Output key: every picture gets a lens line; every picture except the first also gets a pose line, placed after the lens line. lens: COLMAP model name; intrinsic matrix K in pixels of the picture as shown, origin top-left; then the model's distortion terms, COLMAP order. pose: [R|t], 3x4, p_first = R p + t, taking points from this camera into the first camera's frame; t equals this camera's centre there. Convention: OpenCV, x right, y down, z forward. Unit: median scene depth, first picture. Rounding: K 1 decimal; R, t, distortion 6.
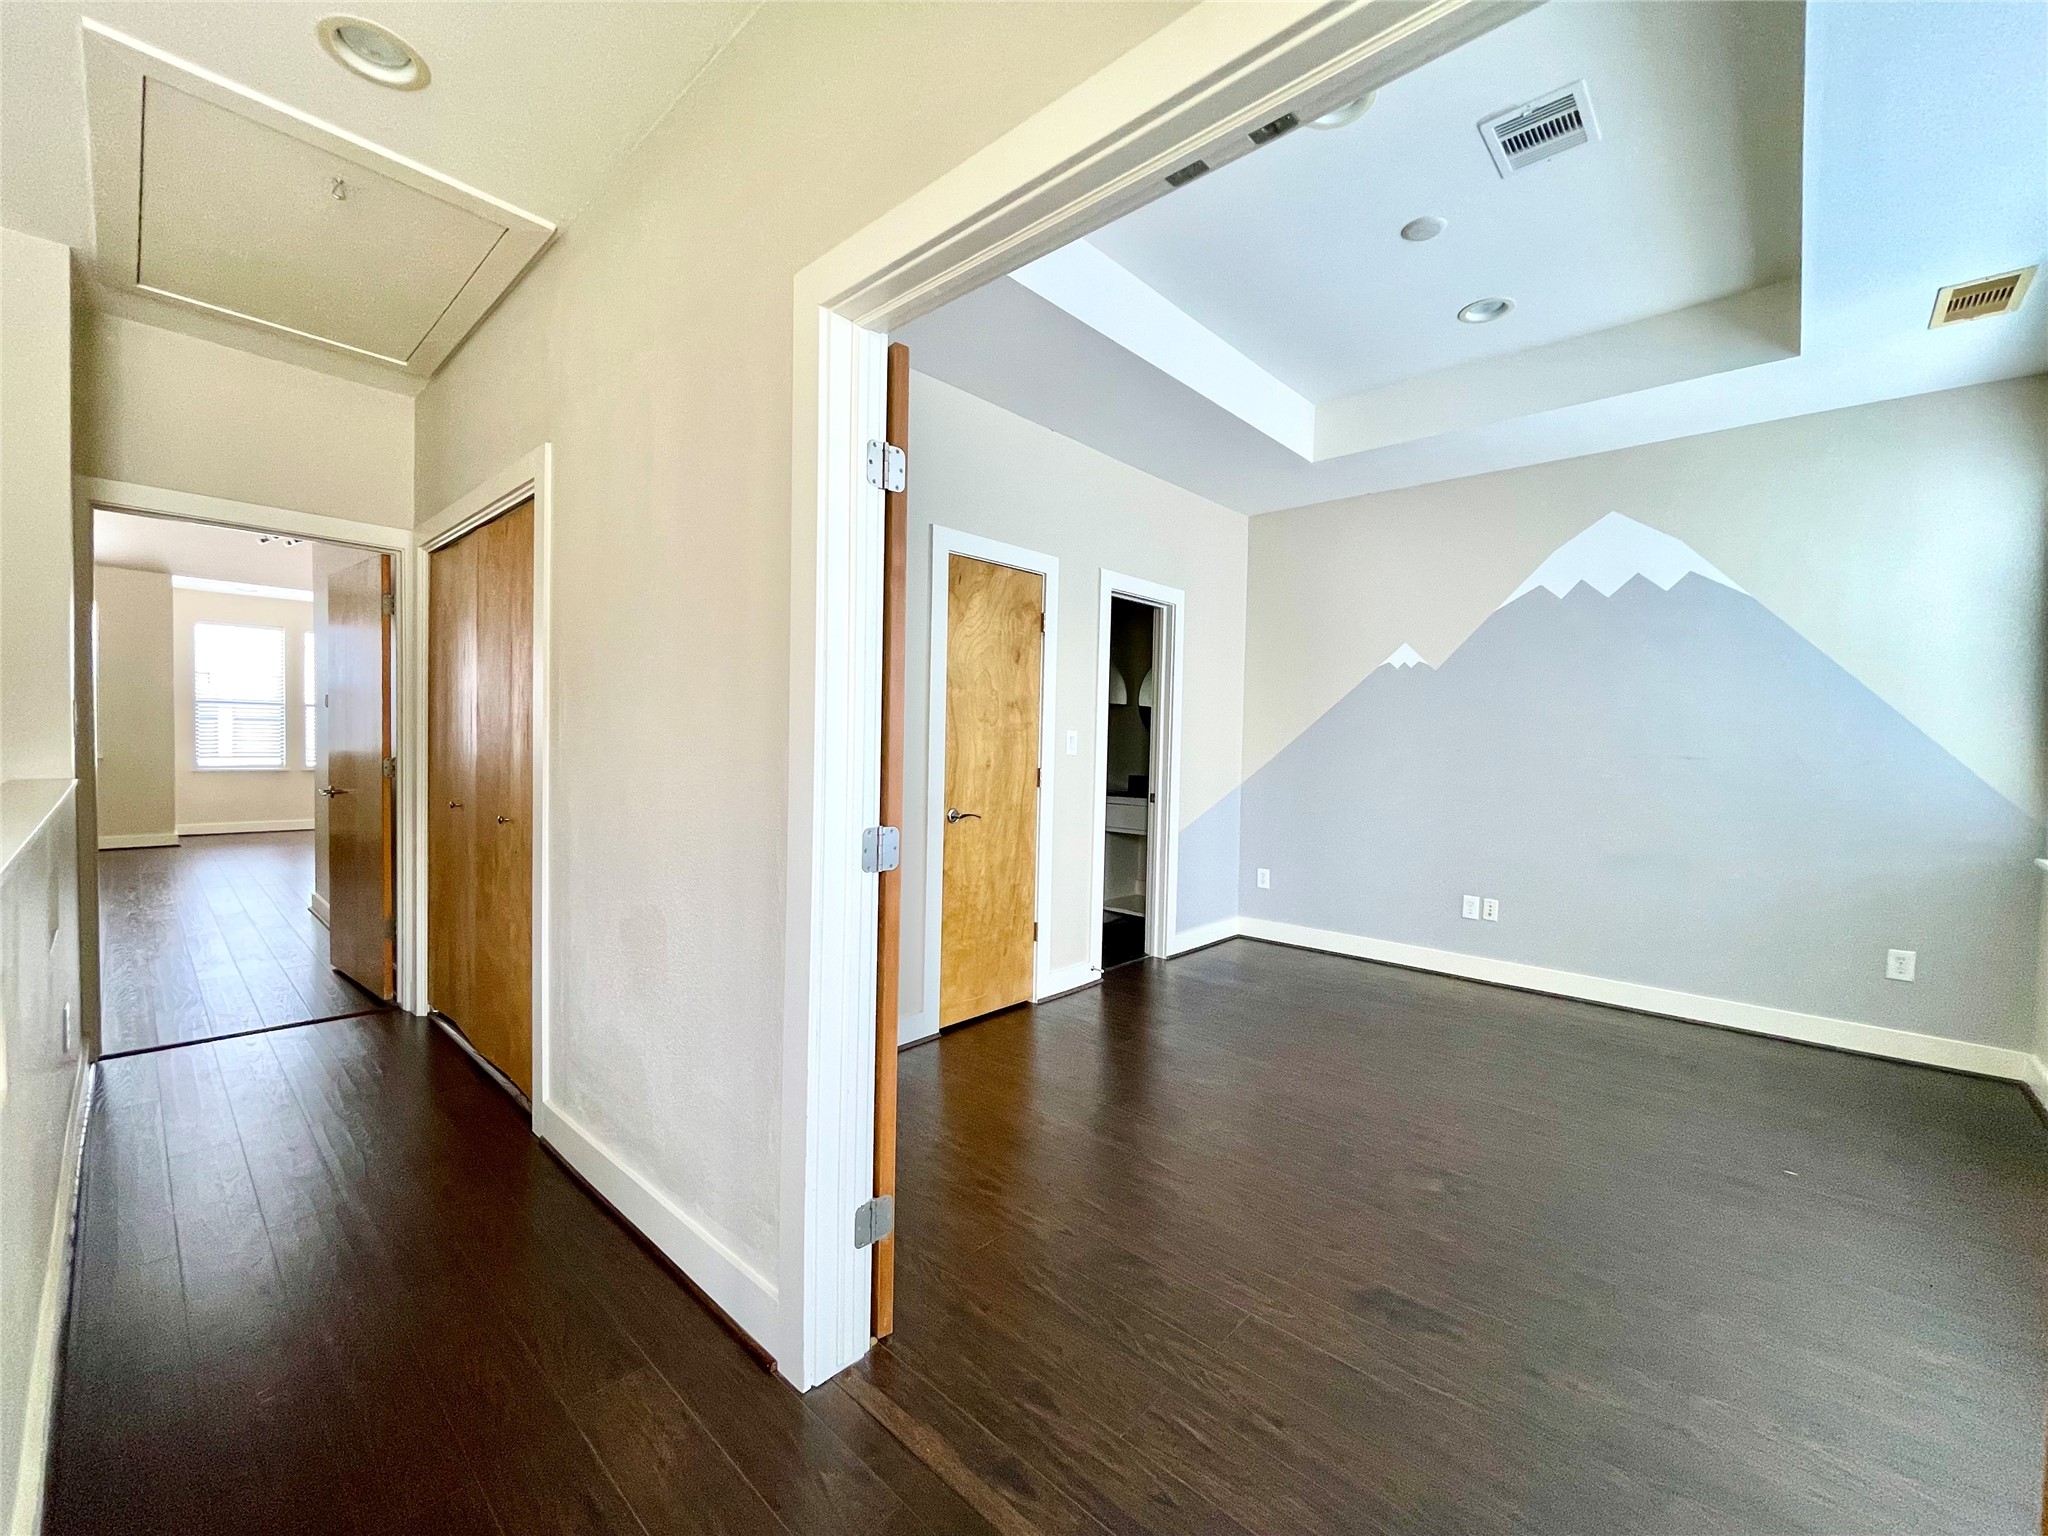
lens RADIAL K [[831.5, 0, 1025.1], [0, 831.5, 770.1], [0, 0, 1]] dist [-0.006815, -0.000293]
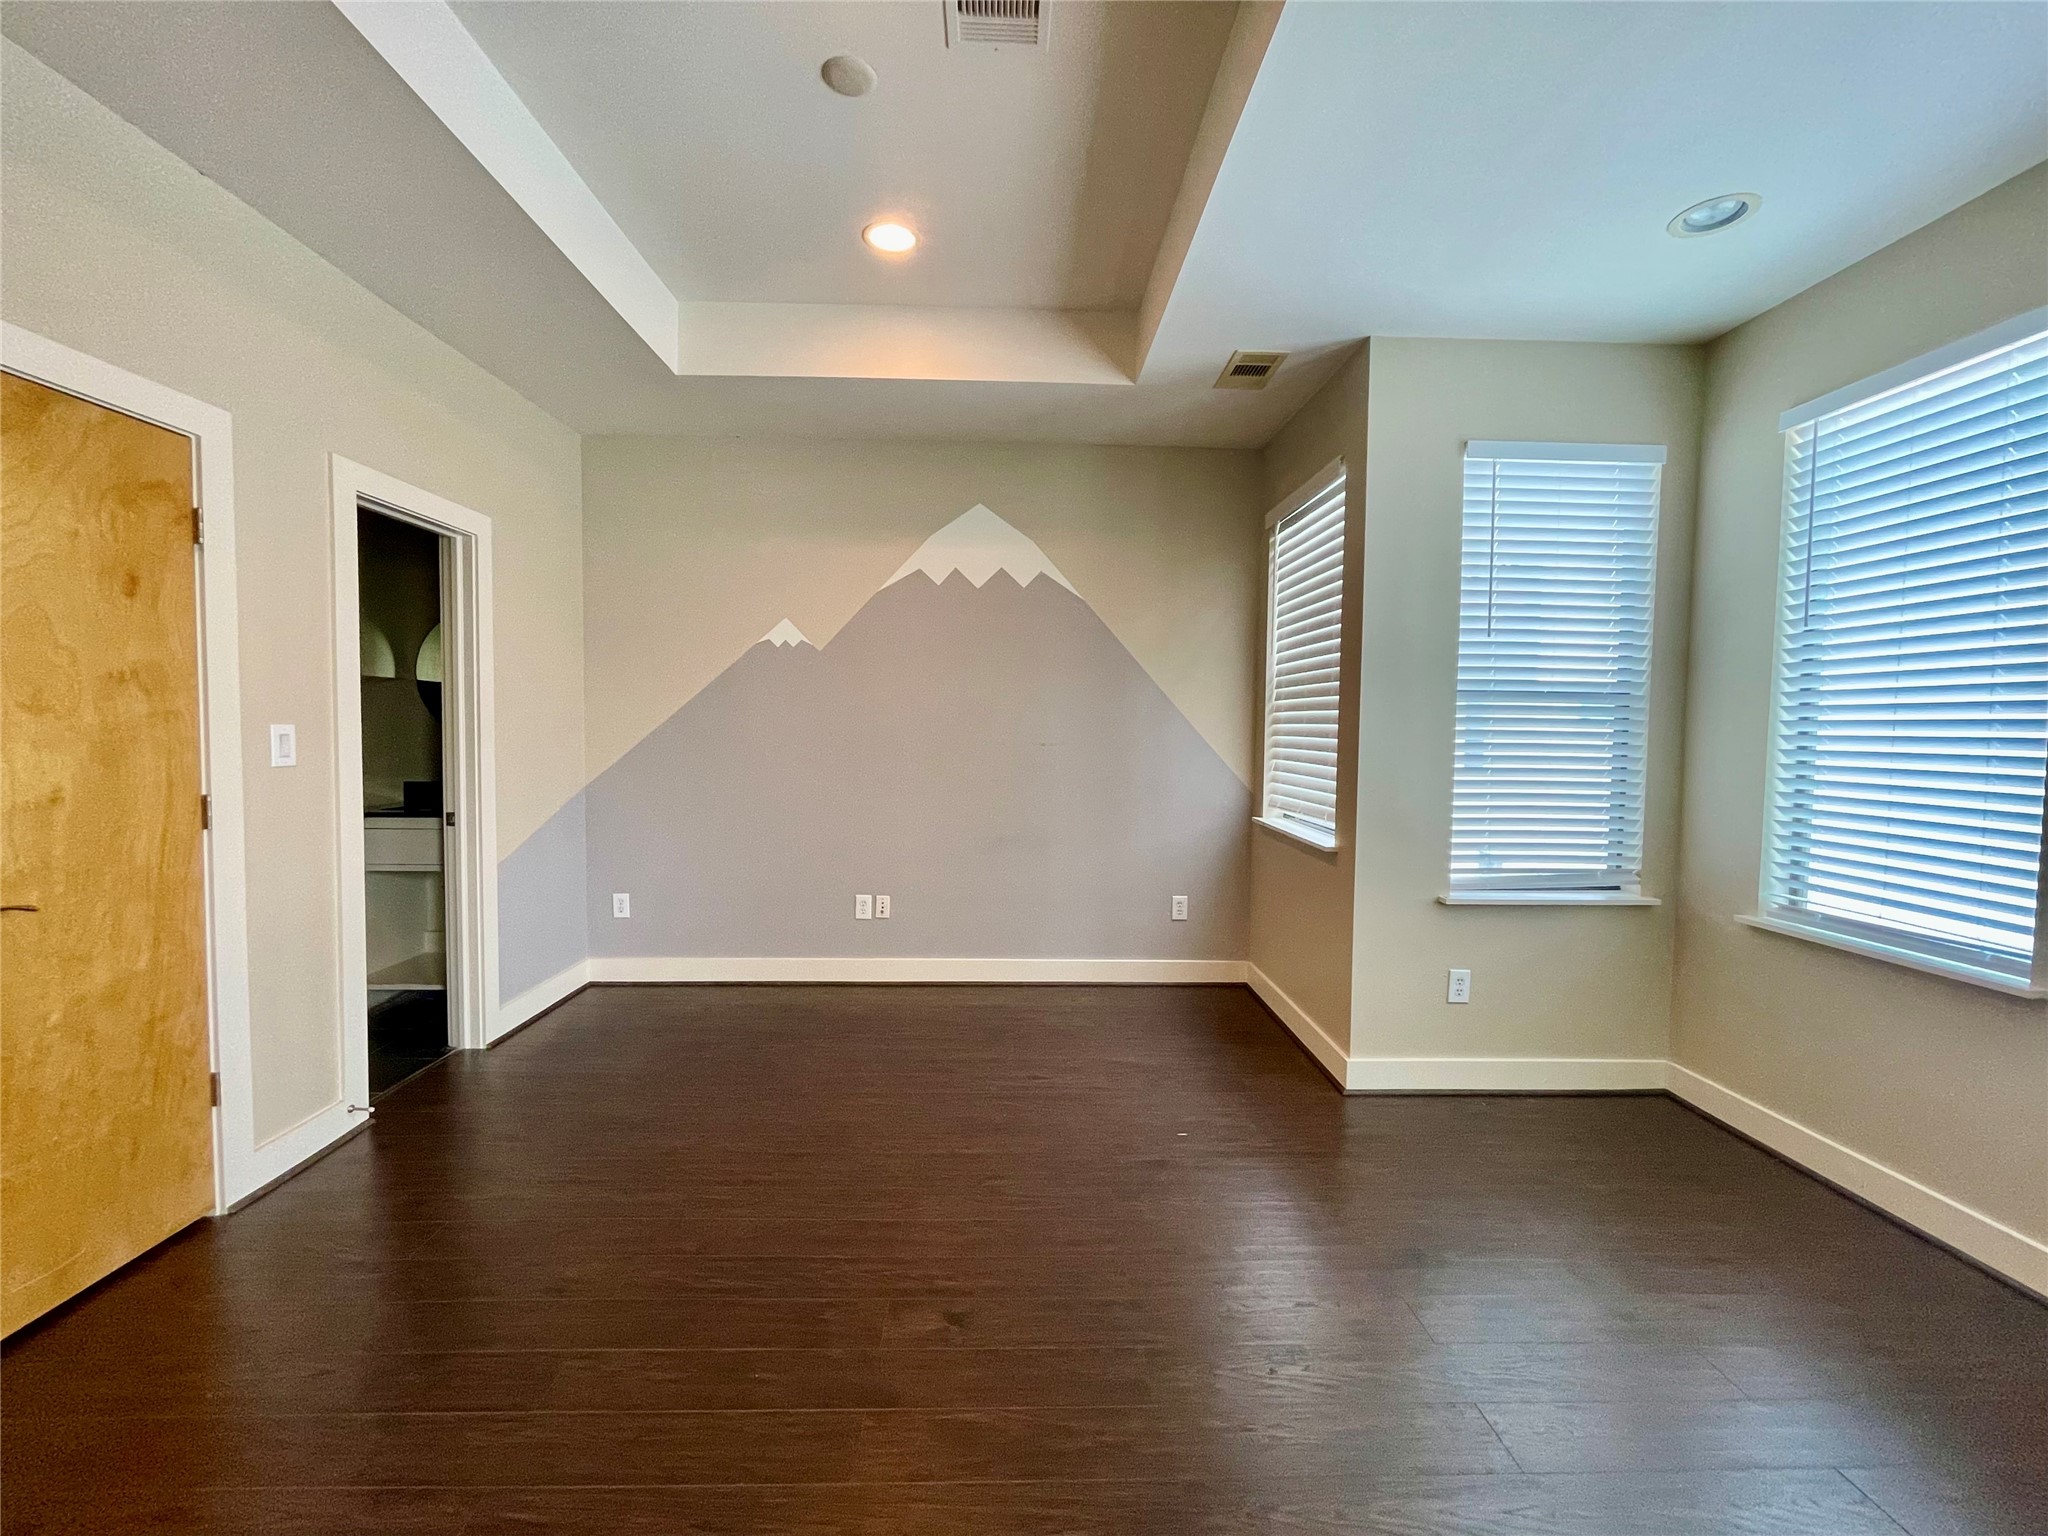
lens RADIAL K [[831.5, 0, 1031.2], [0, 831.5, 766.4], [0, 0, 1]] dist [-0.006815, -0.000293]
pose [[0.714155, -0.043597, 0.698629, 0.023919], [0.025839, 0.999020, 0.035930, -0.023560], [-0.699511, -0.007607, 0.714582, 0.207903]]
